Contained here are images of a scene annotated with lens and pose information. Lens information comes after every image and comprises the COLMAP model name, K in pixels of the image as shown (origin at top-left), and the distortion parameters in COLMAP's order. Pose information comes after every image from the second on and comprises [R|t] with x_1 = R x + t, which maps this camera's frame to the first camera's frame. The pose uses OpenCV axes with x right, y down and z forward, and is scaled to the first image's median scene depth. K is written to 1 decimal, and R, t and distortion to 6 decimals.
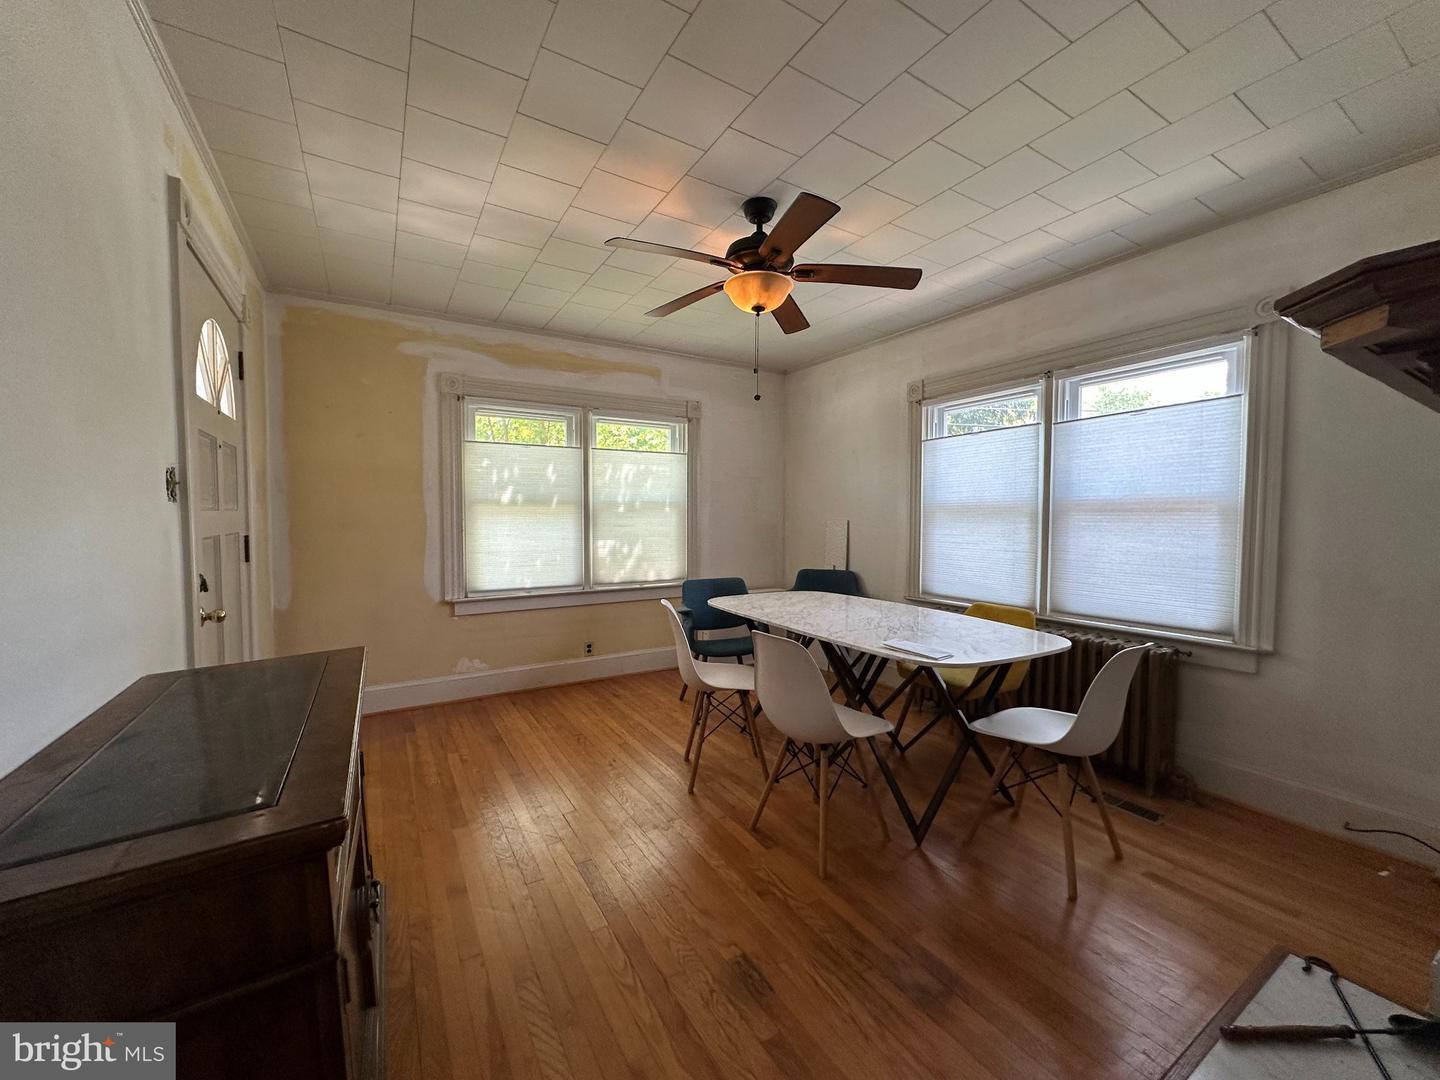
lens RADIAL K [[572.6, 0, 723.3], [0, 572.6, 541.0], [0, 0, 1]] dist [-0.002994, 0.000028]
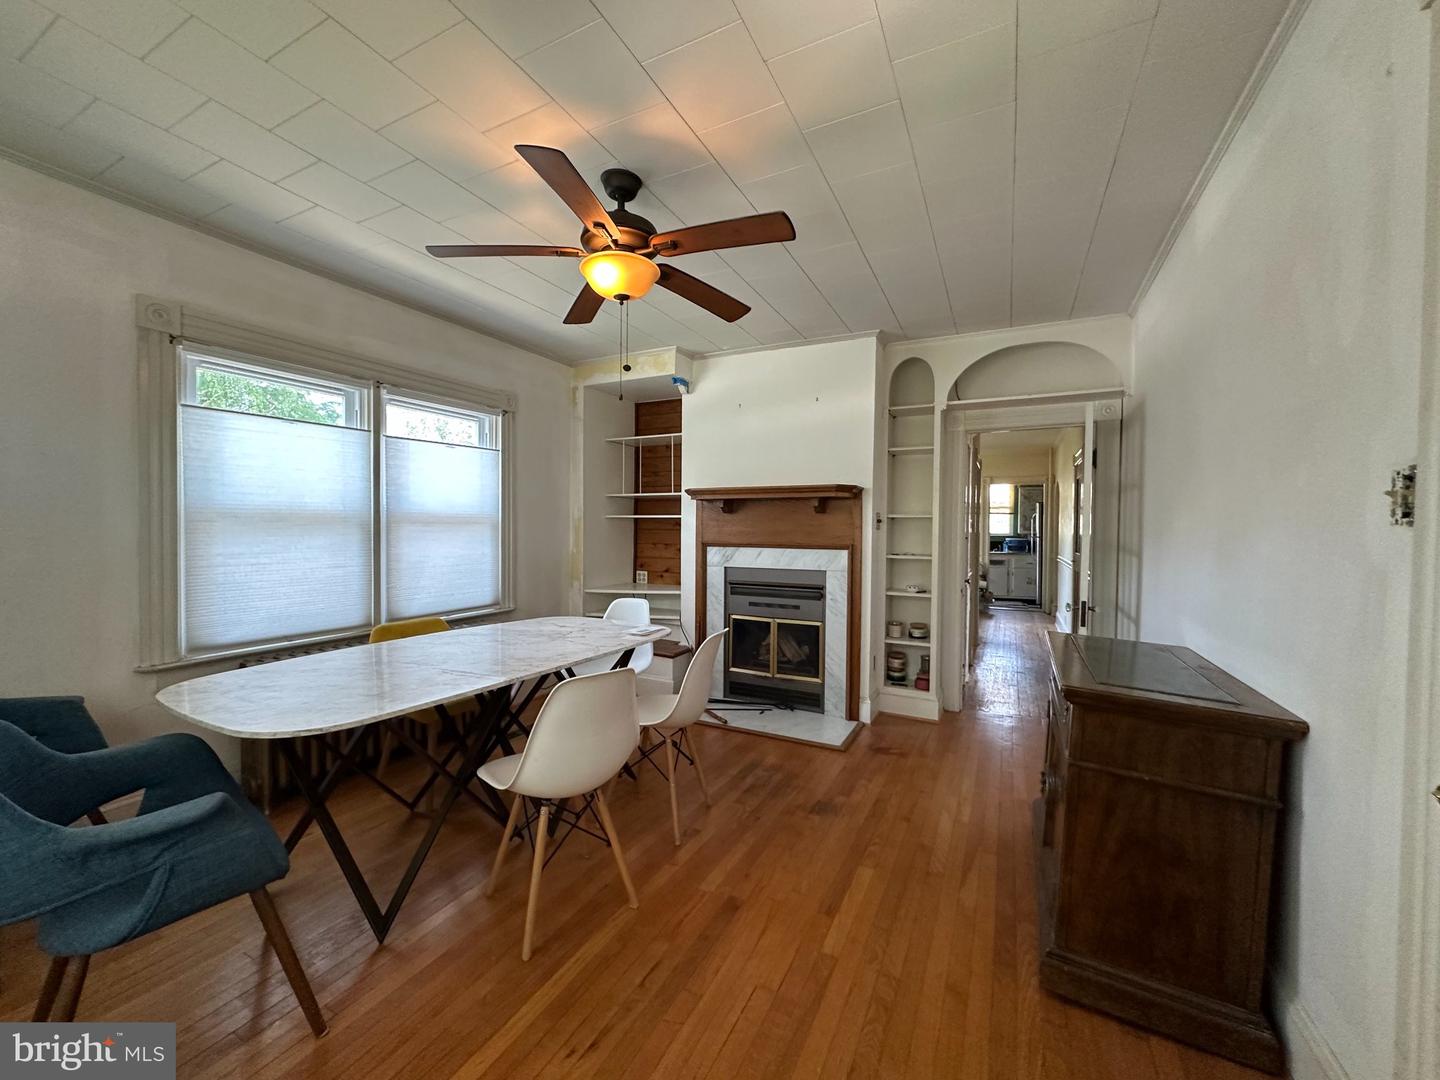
lens RADIAL K [[572.6, 0, 719.2], [0, 572.6, 538.1], [0, 0, 1]] dist [-0.002994, 0.000028]
pose [[-0.522397, -0.020829, 0.852448, -0.593238], [0.028668, 0.998707, 0.041970, -0.050321], [-0.852220, 0.046363, -0.521125, 1.027658]]
